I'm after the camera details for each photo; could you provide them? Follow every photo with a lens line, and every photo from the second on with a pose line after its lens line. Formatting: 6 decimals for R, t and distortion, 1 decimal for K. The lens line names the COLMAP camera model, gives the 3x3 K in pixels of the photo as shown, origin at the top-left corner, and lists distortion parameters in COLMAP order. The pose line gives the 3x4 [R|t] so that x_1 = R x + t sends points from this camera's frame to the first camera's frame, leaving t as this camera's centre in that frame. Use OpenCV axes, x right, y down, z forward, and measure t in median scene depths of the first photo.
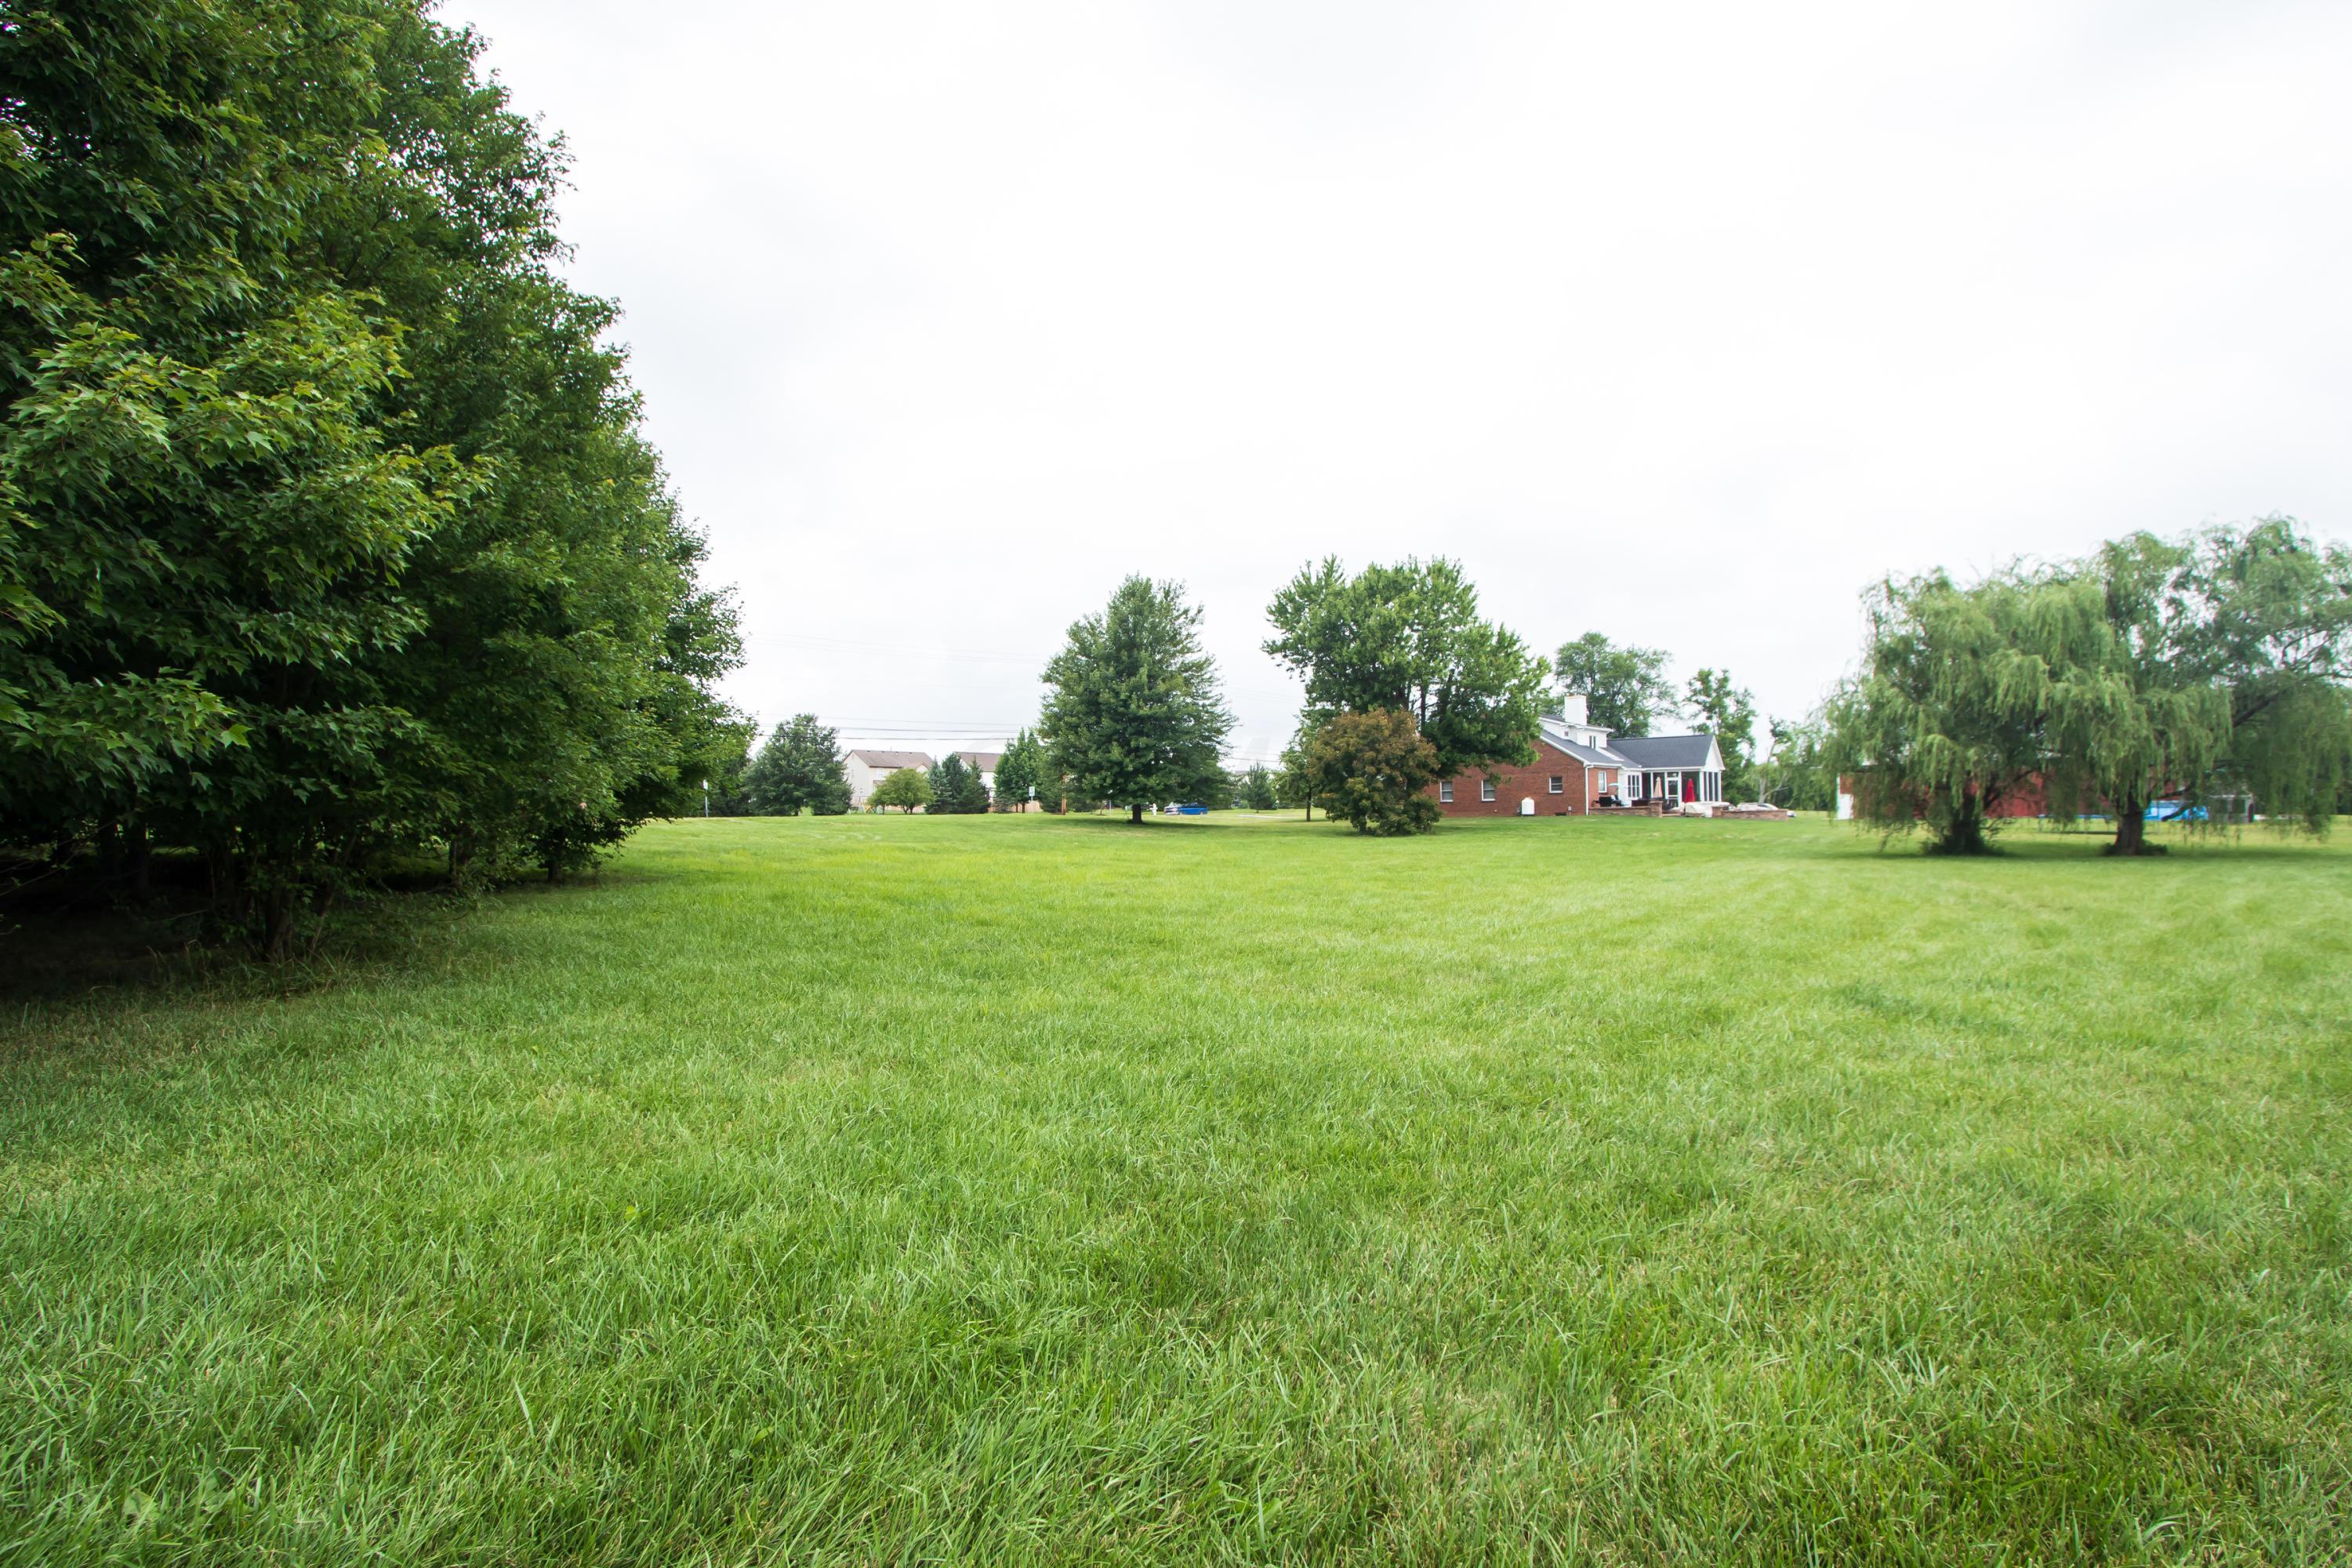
lens RADIAL K [[1082.3, 0, 1176.8], [0, 1082.3, 785.2], [0, 0, 1]] dist [-0.009738, 0.001438]
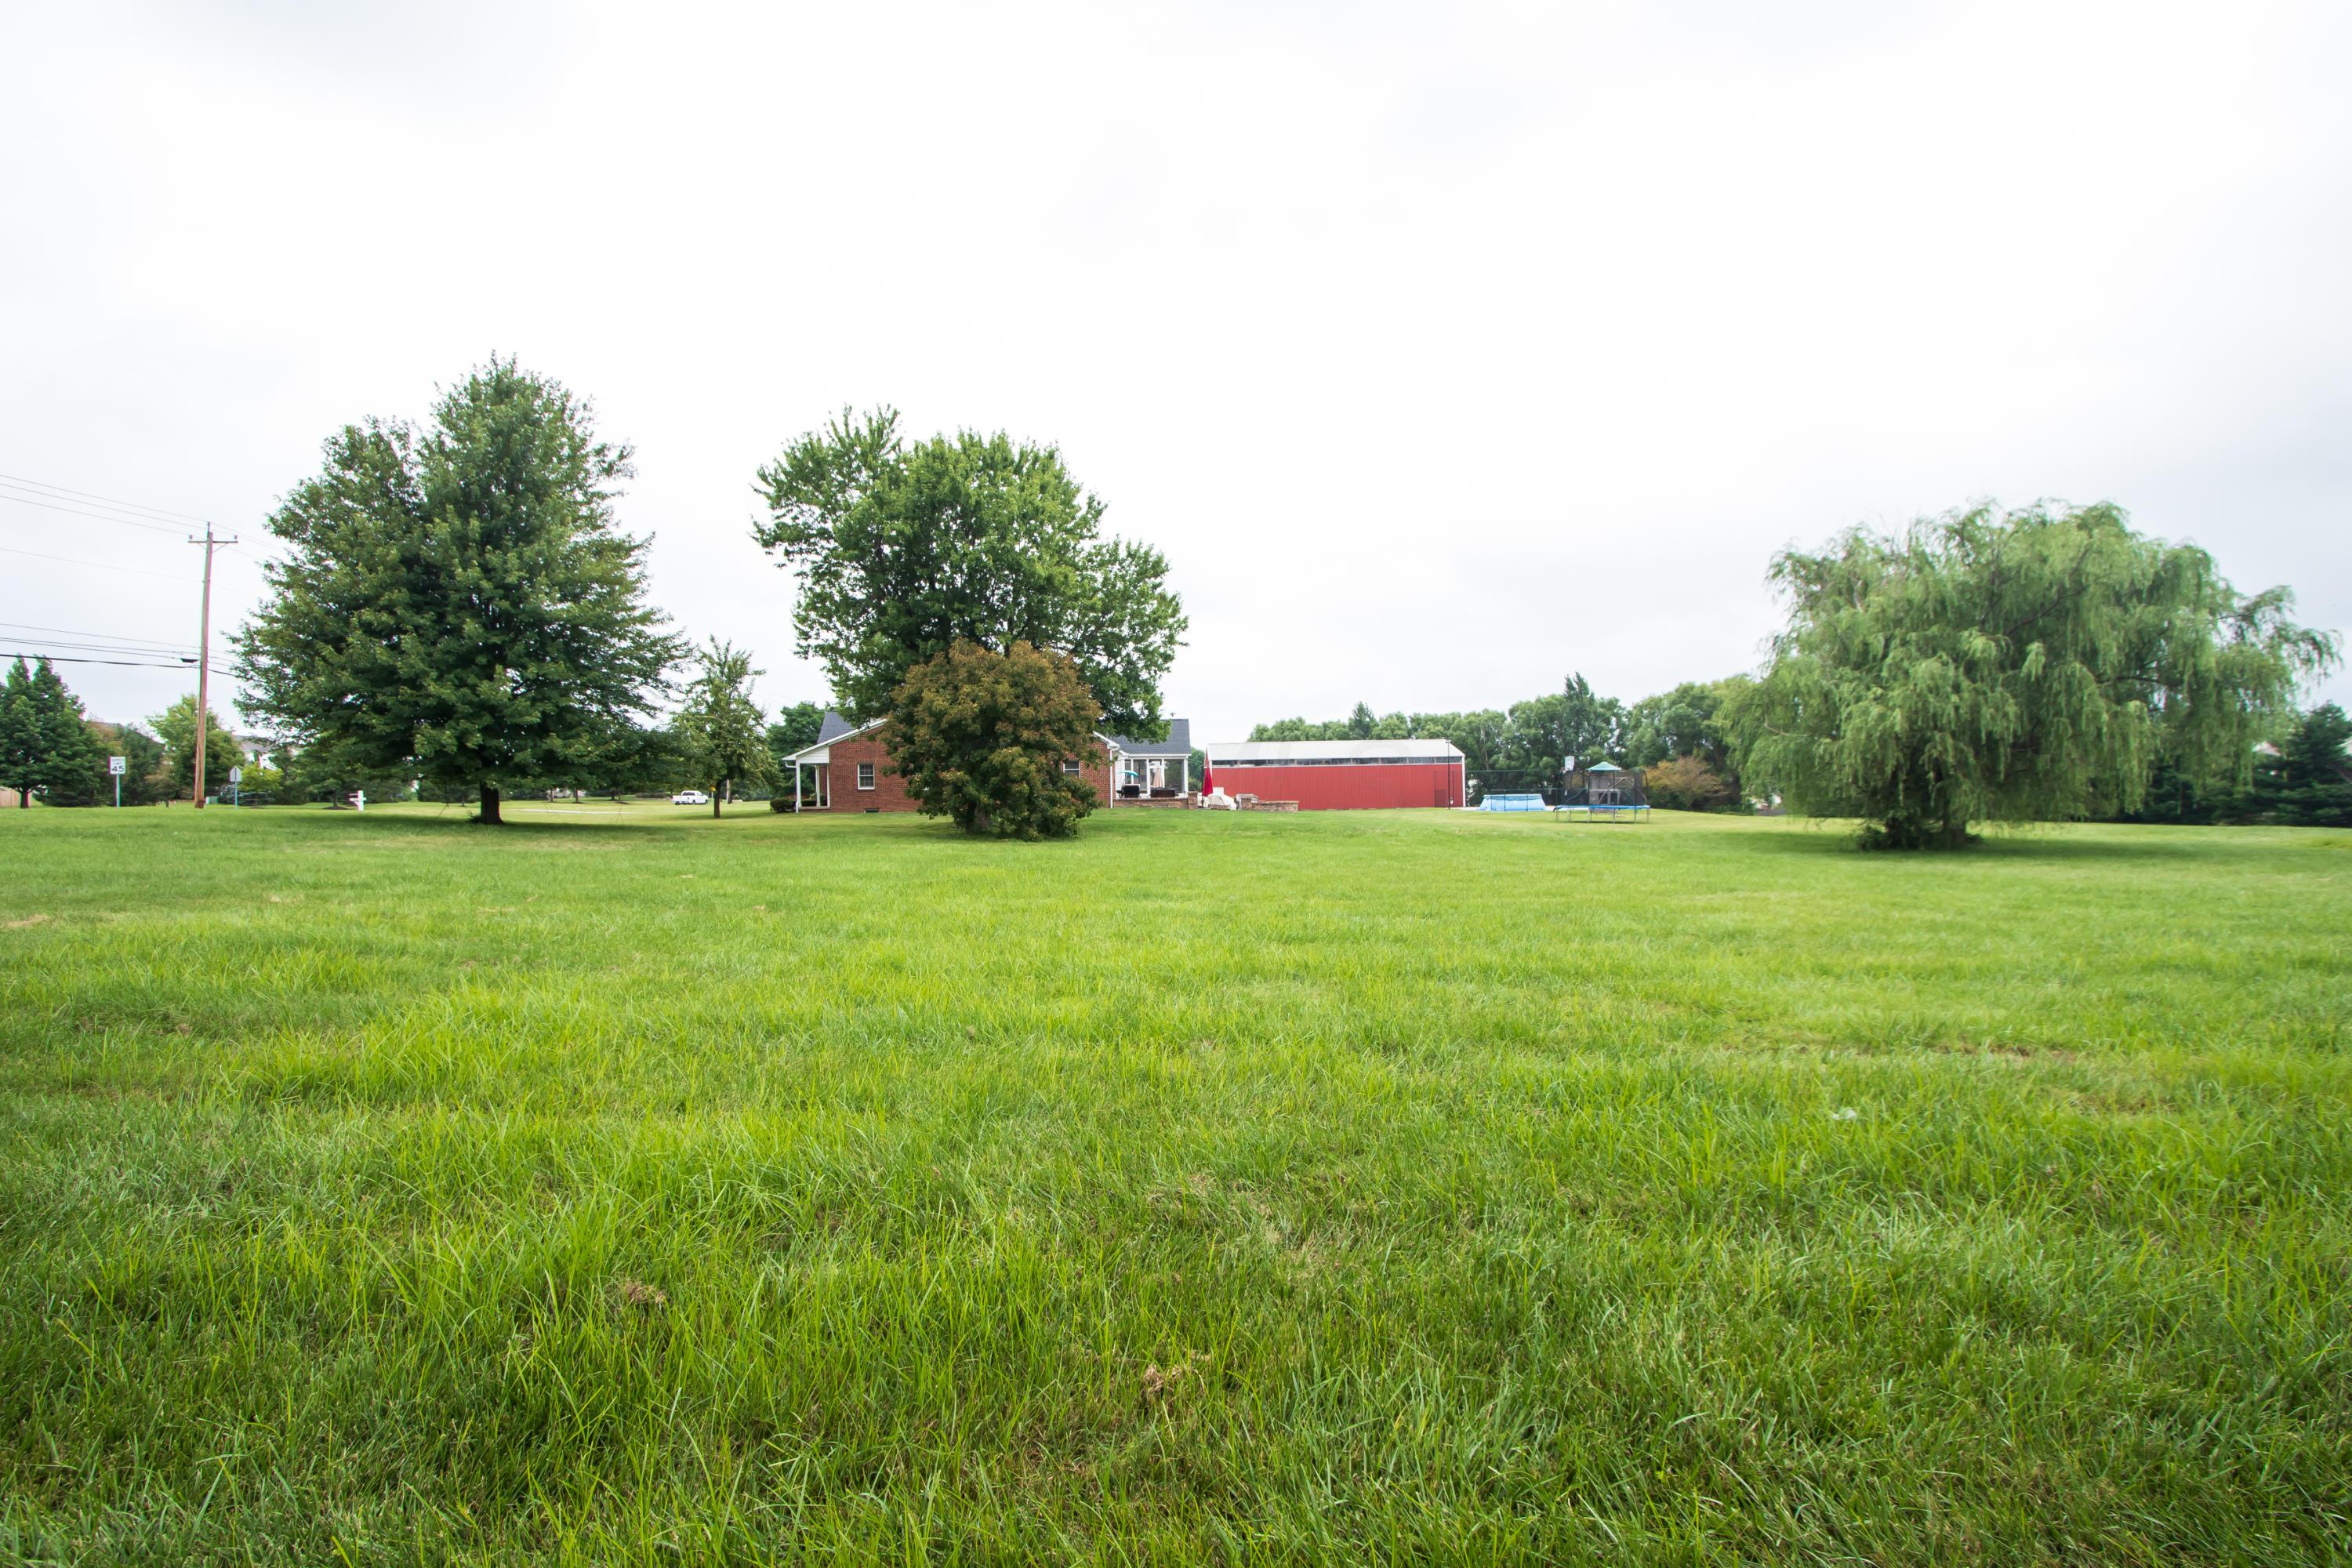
lens RADIAL K [[1082.3, 0, 1166.2], [0, 1082.3, 795.7], [0, 0, 1]] dist [-0.009738, 0.001438]
pose [[0.736132, 0.005751, 0.676814, -0.161179], [-0.015900, 0.999835, 0.008797, 0.011557], [-0.676651, -0.017237, 0.736102, 0.392187]]
